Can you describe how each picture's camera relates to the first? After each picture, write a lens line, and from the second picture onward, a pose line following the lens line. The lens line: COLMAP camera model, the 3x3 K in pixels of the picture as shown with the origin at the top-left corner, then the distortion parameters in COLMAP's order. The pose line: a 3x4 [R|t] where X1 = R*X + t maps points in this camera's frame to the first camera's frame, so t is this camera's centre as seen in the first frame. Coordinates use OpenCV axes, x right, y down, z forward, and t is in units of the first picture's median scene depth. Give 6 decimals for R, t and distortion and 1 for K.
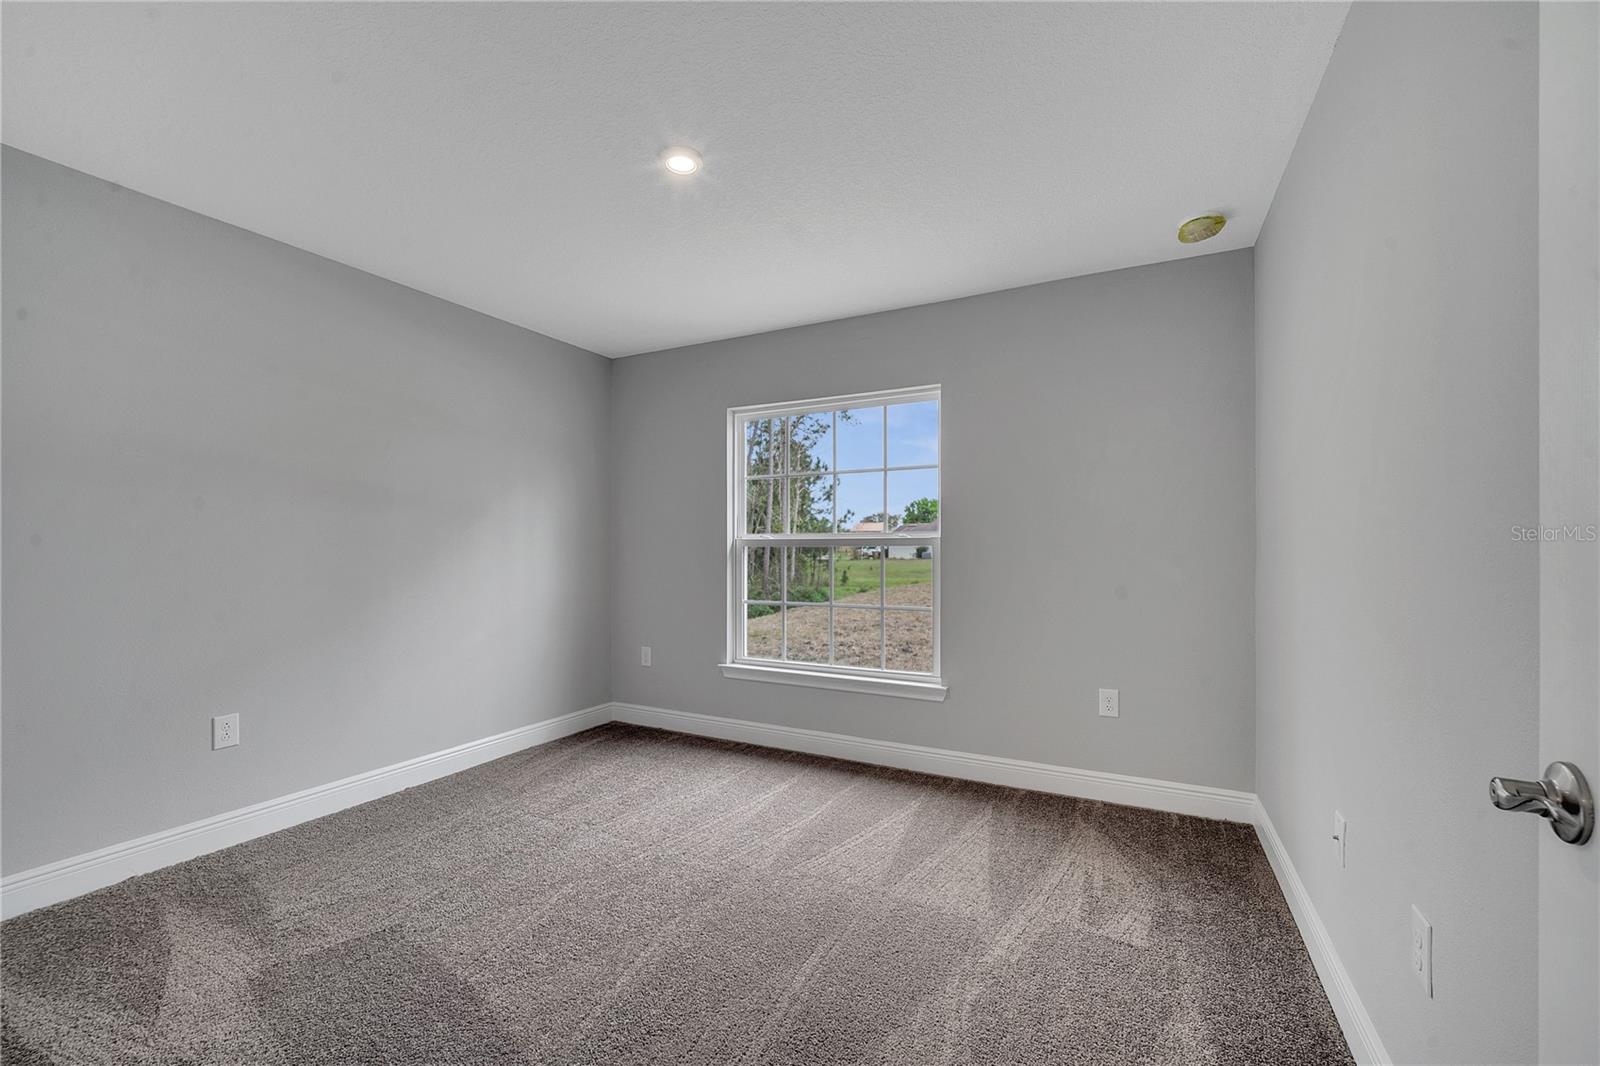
lens RADIAL K [[655.0, 0, 794.5], [0, 655.0, 552.0], [0, 0, 1]] dist [-0.005215, -0.000337]
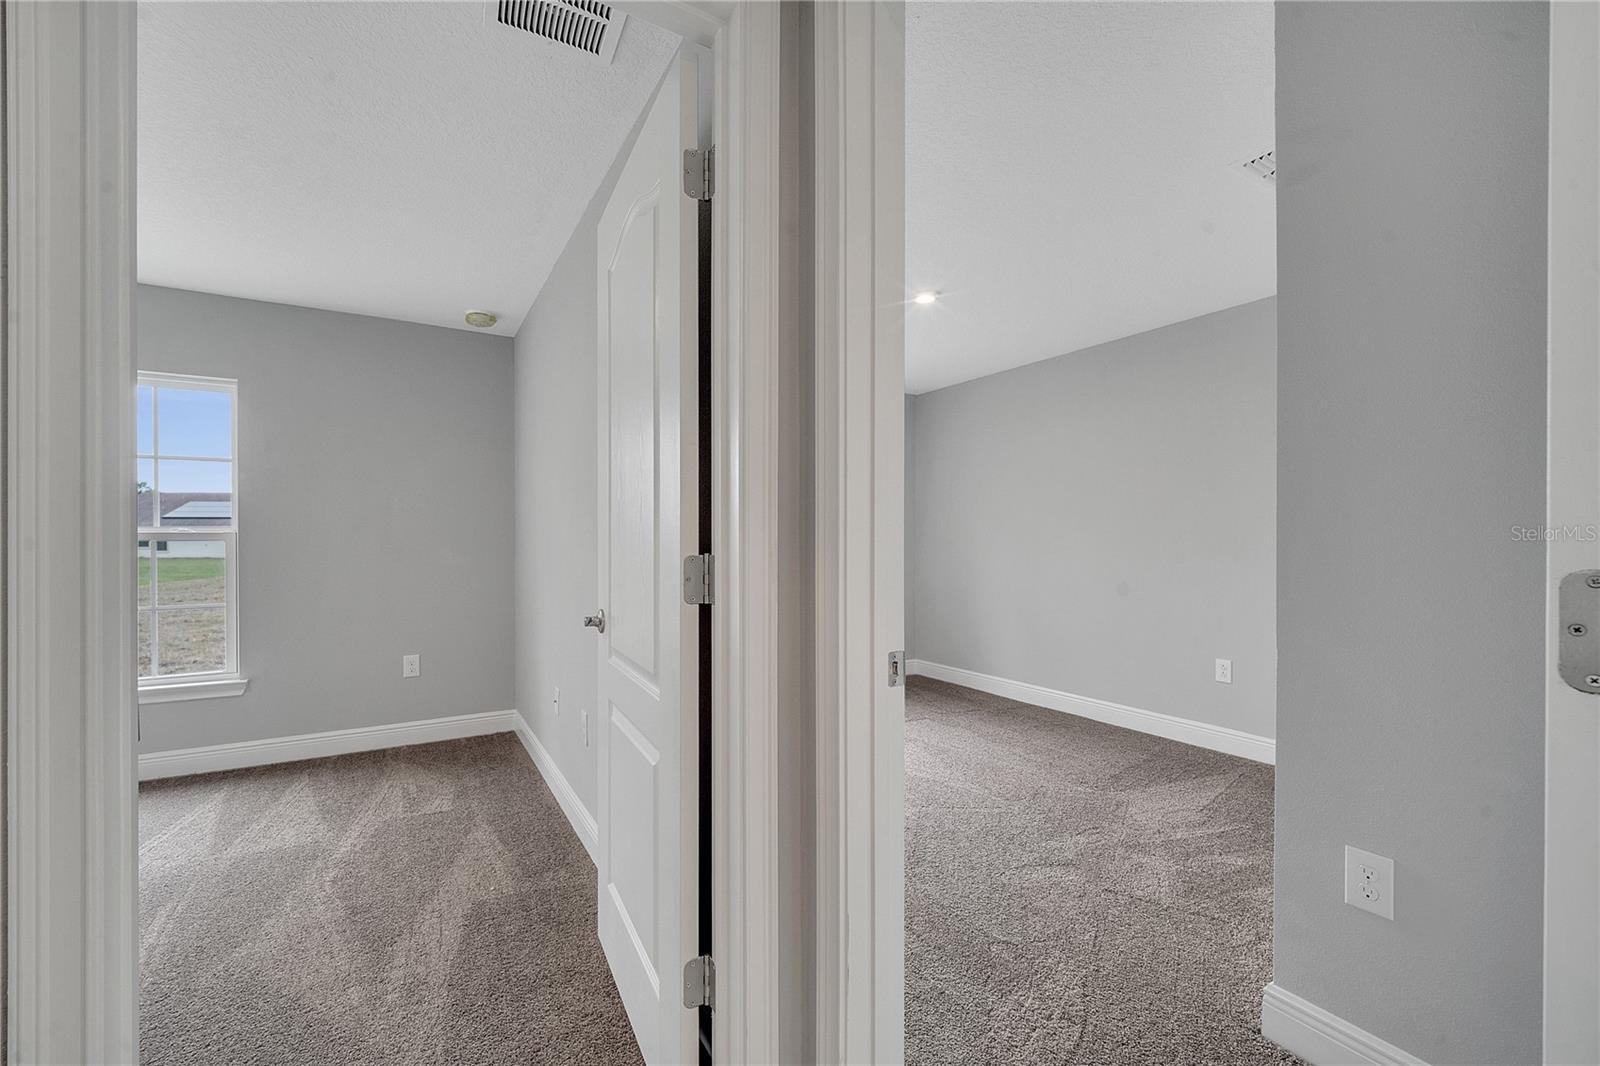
lens RADIAL K [[655.3, 0, 798.1], [0, 655.3, 536.5], [0, 0, 1]] dist [-0.014851, -0.000239]
pose [[0.520442, 0.005362, 0.853880, -0.216871], [0.006686, 0.999924, -0.010354, -0.000159], [-0.853871, 0.011098, 0.520367, -0.307967]]
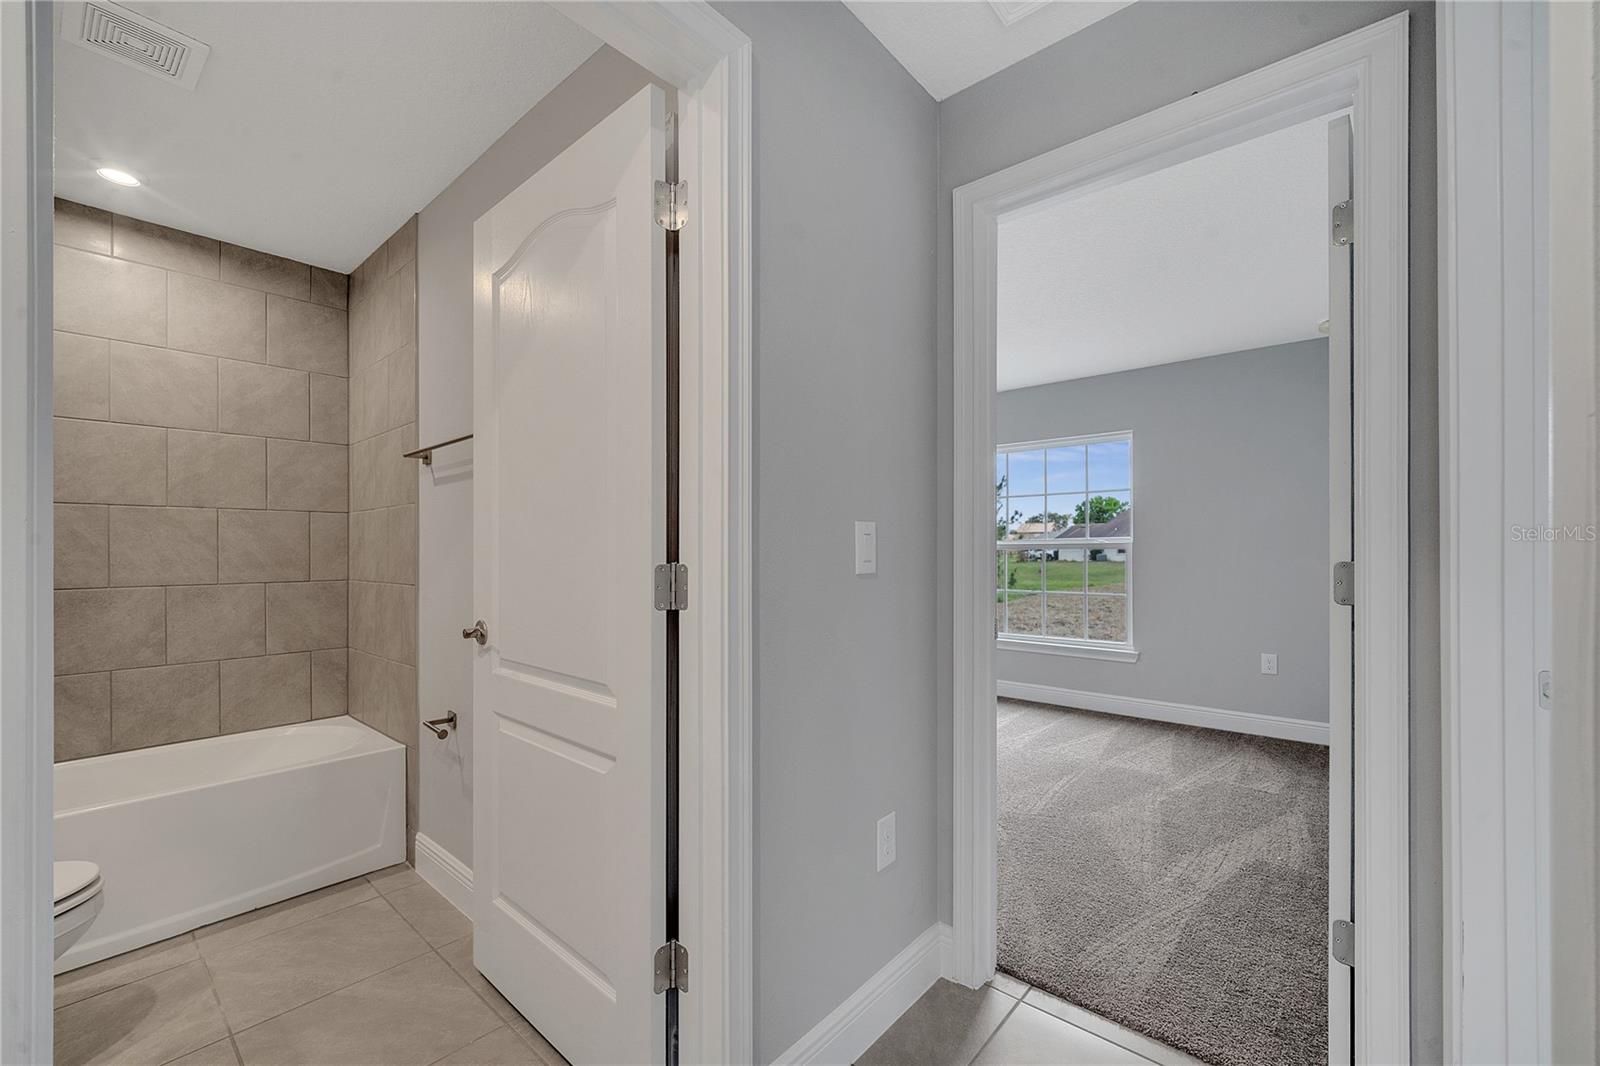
lens RADIAL K [[654.2, 0, 798.3], [0, 654.2, 552.0], [0, 0, 1]] dist [-0.004867, -0.000087]
pose [[0.972677, 0.000601, -0.232162, -0.166249], [-0.001267, 0.999996, -0.002719, 0.003559], [0.232160, 0.002939, 0.972673, -0.578376]]
